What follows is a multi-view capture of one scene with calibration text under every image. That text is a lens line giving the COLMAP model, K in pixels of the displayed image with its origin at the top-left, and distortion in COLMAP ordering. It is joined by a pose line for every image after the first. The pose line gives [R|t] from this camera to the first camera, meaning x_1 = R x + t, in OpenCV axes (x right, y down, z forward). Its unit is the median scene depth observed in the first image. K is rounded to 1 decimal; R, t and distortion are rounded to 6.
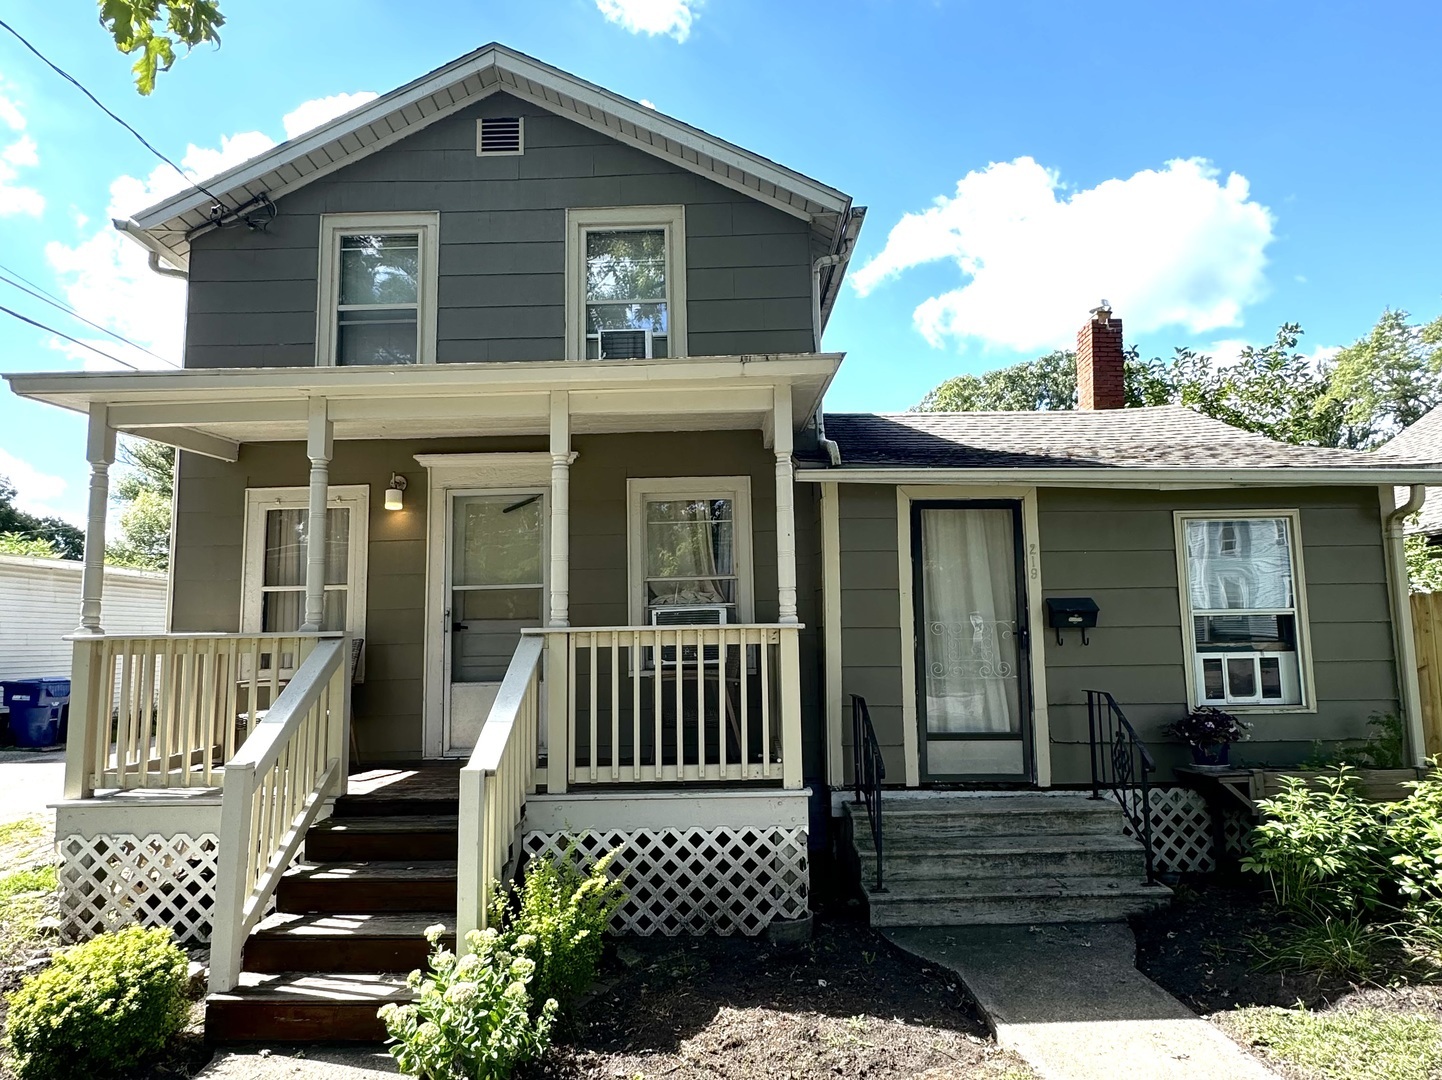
lens RADIAL K [[843.7, 0, 720.0], [0, 843.7, 553.8], [0, 0, 1]] dist [-0.009579, 0.005497]
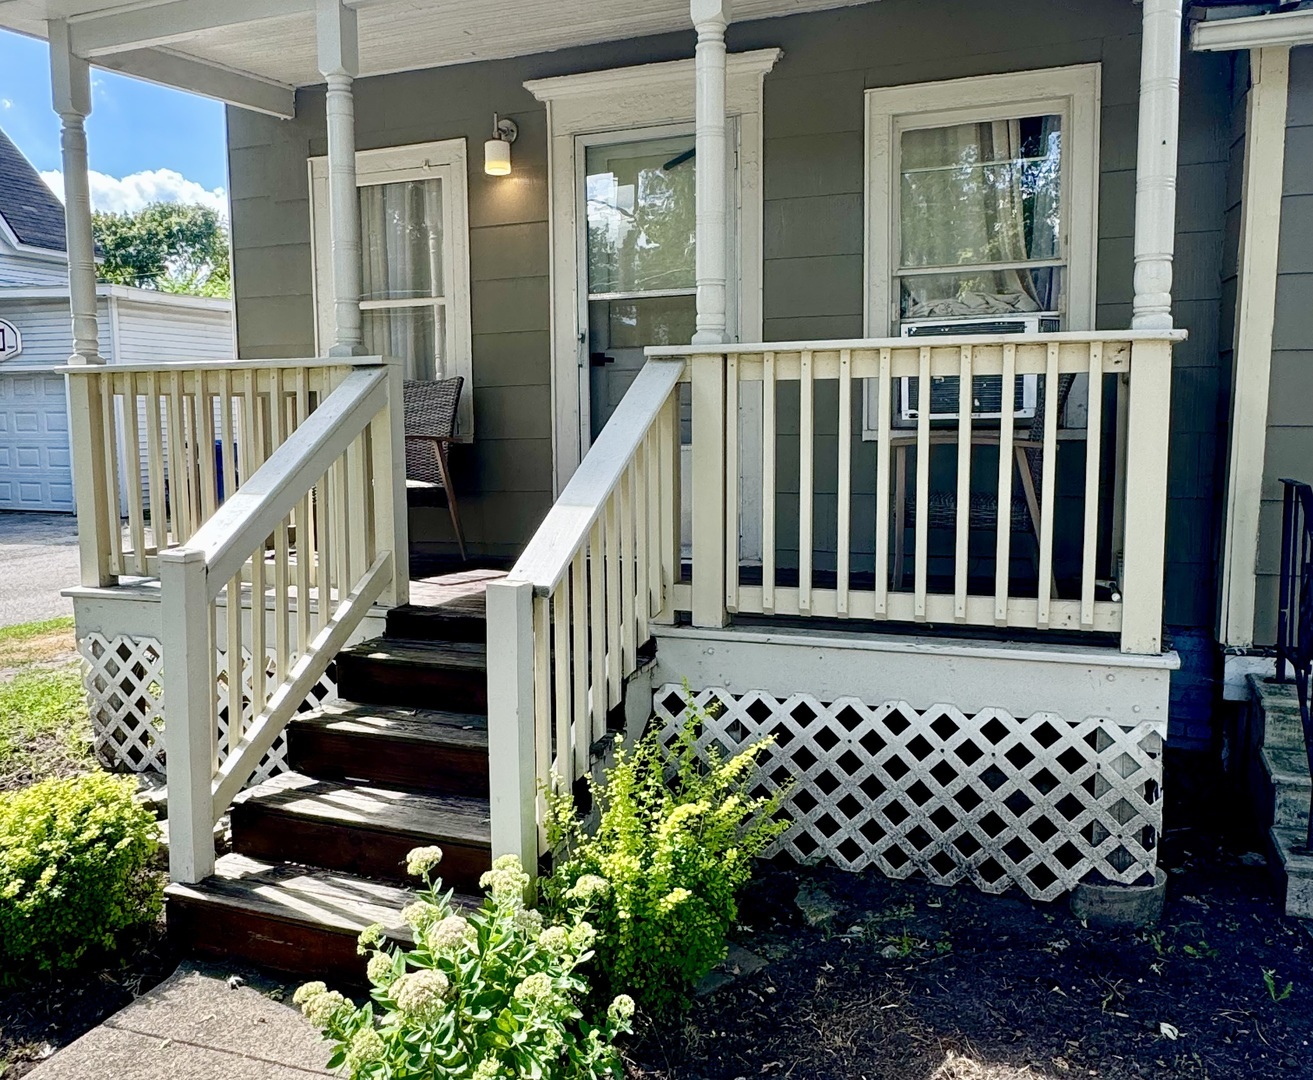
lens RADIAL K [[1108.7, 0, 658.6], [0, 1108.7, 538.6], [0, 0, 1]] dist [-0.004612, 0.001078]
pose [[0.935108, 0.046827, -0.351256, 0.039770], [0.030758, 0.976764, 0.212099, 0.049406], [0.353026, -0.209139, 0.911939, 0.251490]]
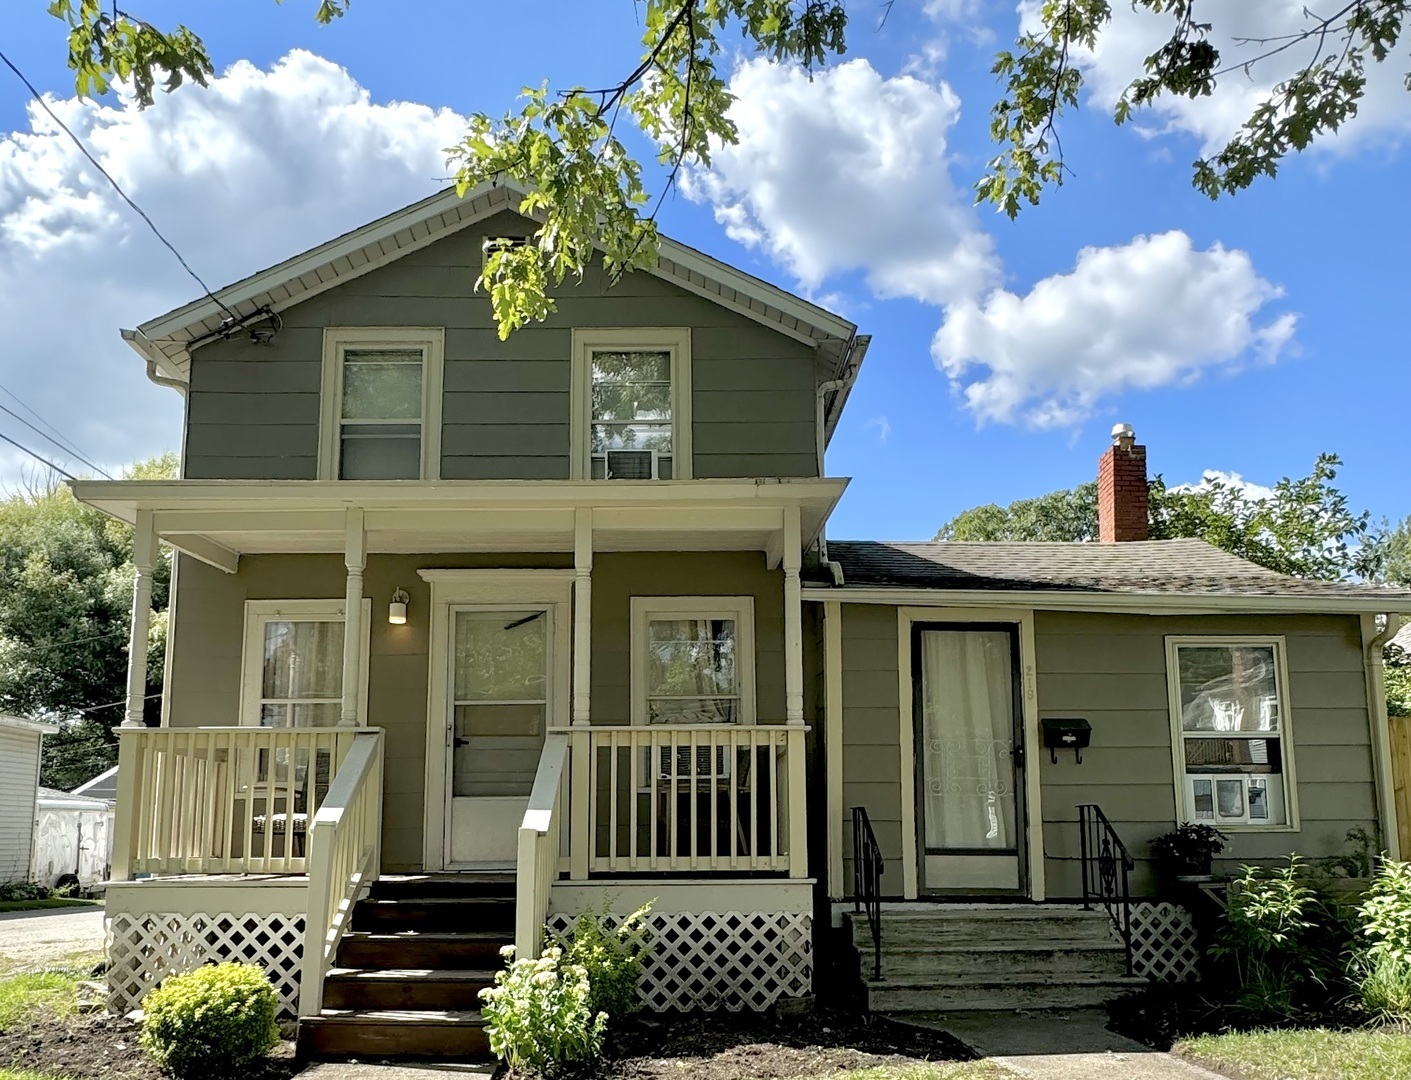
lens RADIAL K [[1094.8, 0, 708.4], [0, 1094.8, 694.0], [0, 0, 1]] dist [-0.009238, 0.005856]
pose [[0.999471, 0.014793, 0.028957, -0.063324], [-0.013817, 0.999340, -0.033602, 0.080461], [-0.029435, 0.033184, 0.999016, -0.350742]]
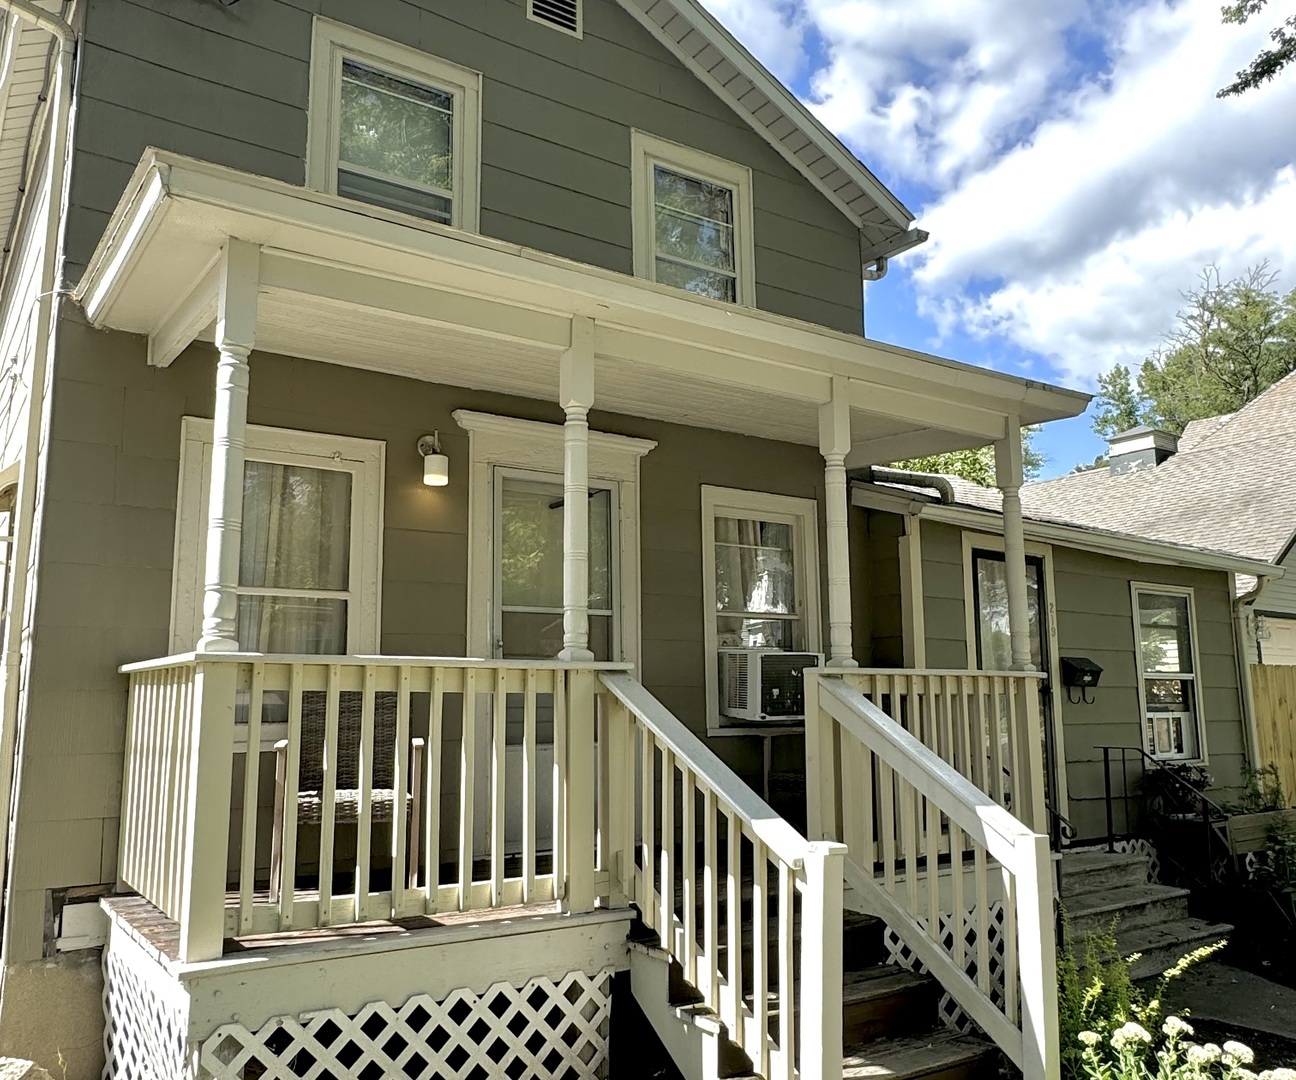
lens RADIAL K [[1061.7, 0, 652.9], [0, 1061.7, 536.8], [0, 0, 1]] dist [-0.018693, 0.021235]
pose [[0.821966, 0.103172, 0.560113, -0.819839], [-0.067630, 0.994178, -0.083879, 0.054080], [-0.565507, 0.031065, 0.824159, 0.241876]]
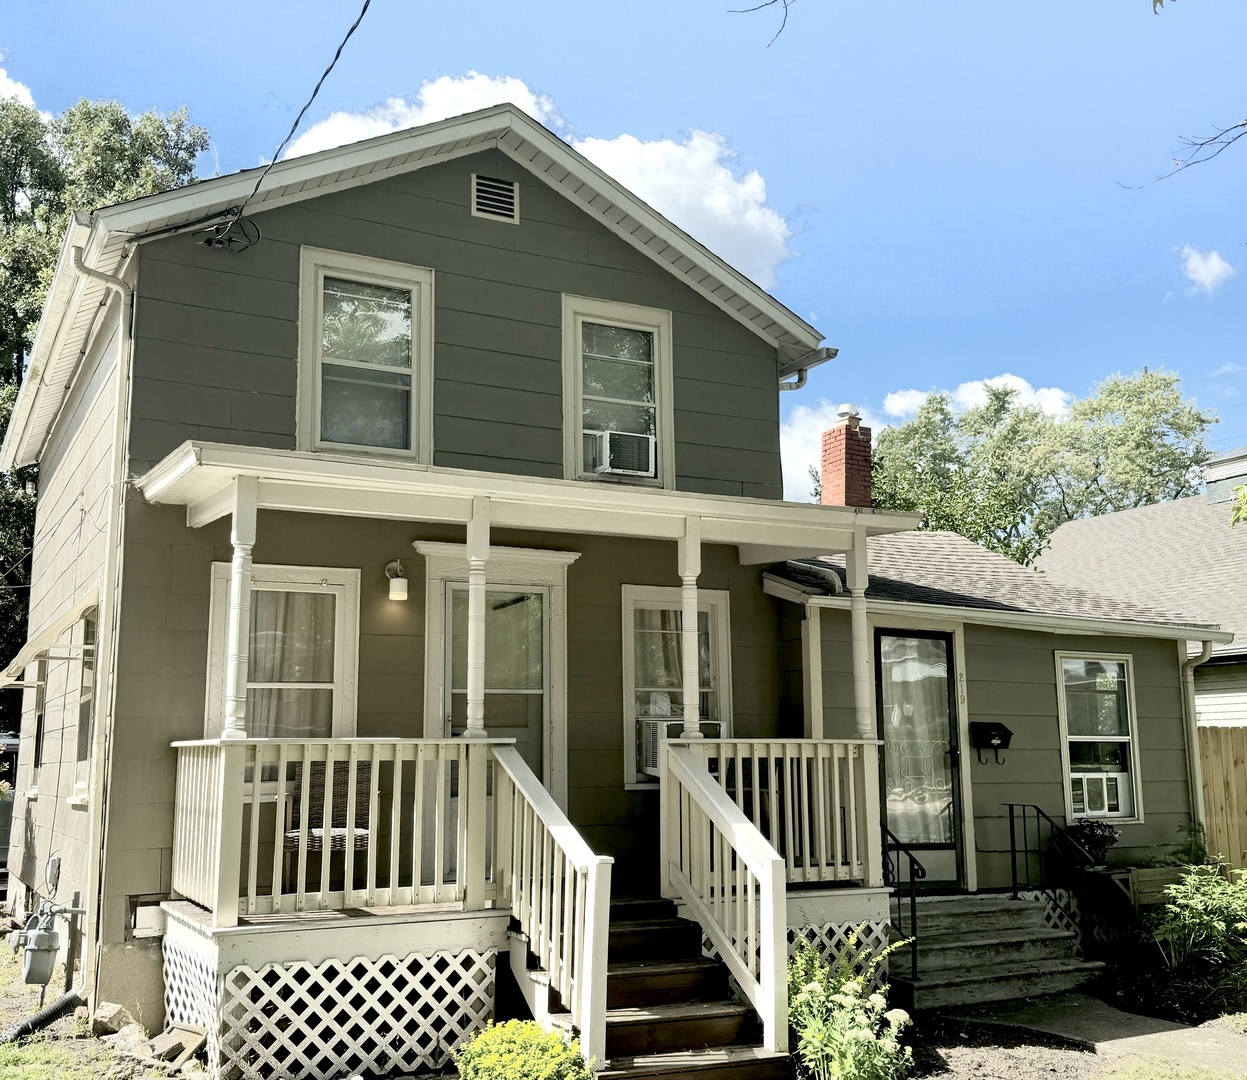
lens RADIAL K [[1291.4, 0, 620.0], [0, 1291.4, 536.7], [0, 0, 1]] dist [0.045076, 0.000000]
pose [[0.883547, 0.092015, 0.459214, -0.933600], [-0.058291, 0.994491, -0.087116, -0.017009], [-0.464701, 0.050203, 0.884044, -0.364443]]
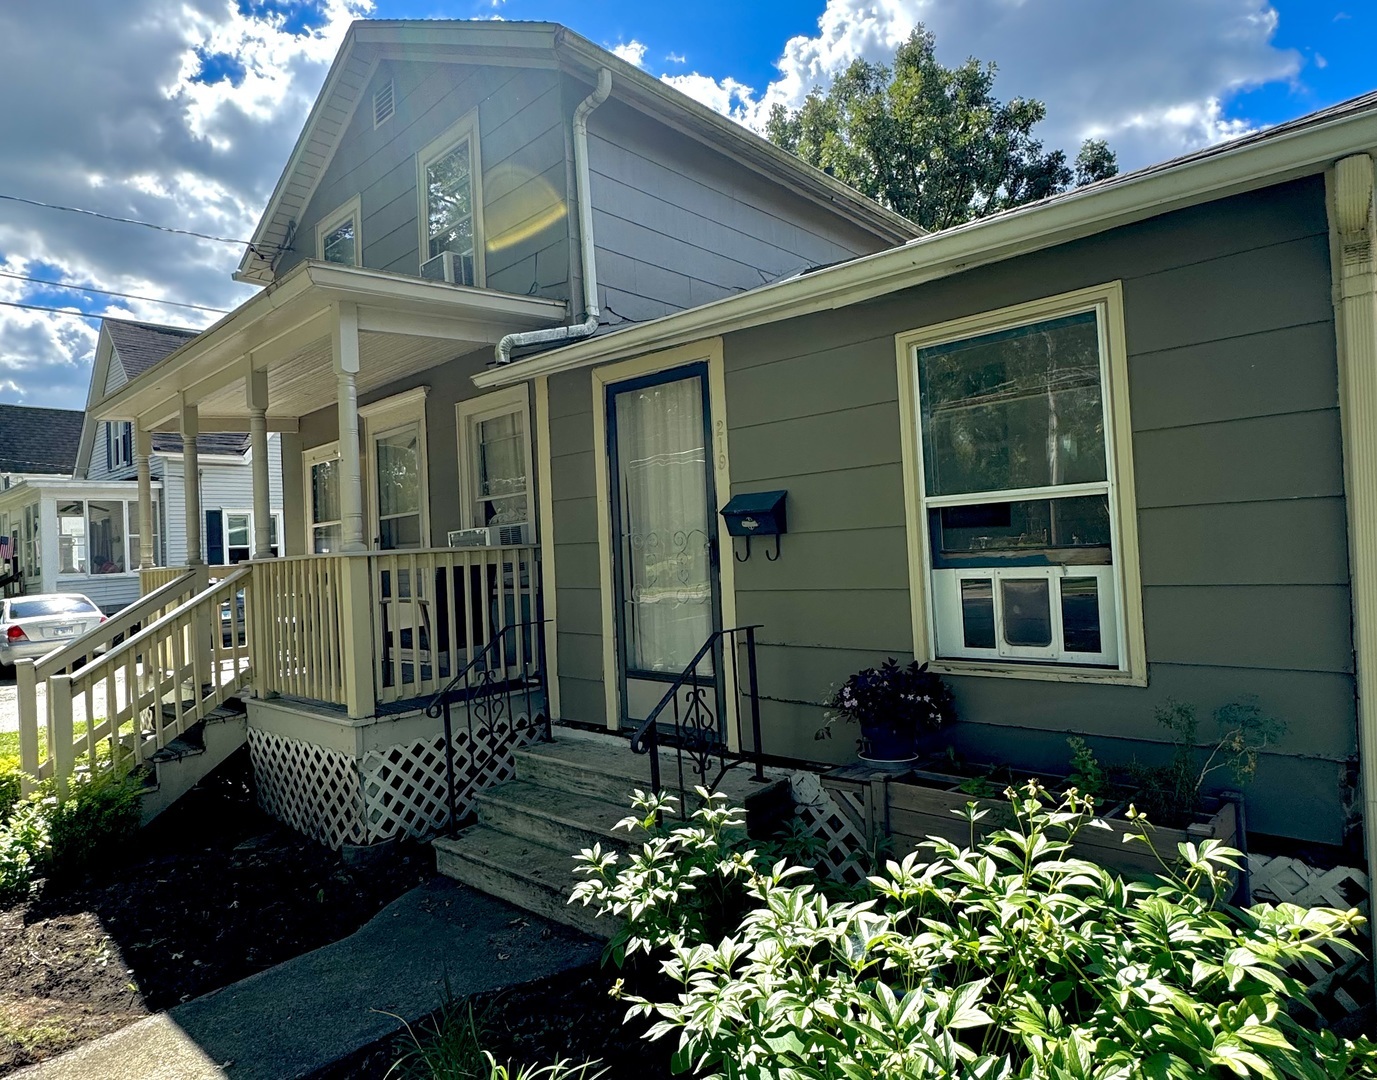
lens RADIAL K [[821.6, 0, 692.9], [0, 821.6, 537.1], [0, 0, 1]] dist [-0.003300, -0.001018]
pose [[0.740810, -0.034823, -0.670812, 0.903847], [0.110868, 0.991297, 0.070977, 0.038110], [0.662502, -0.126952, 0.738223, 0.503937]]
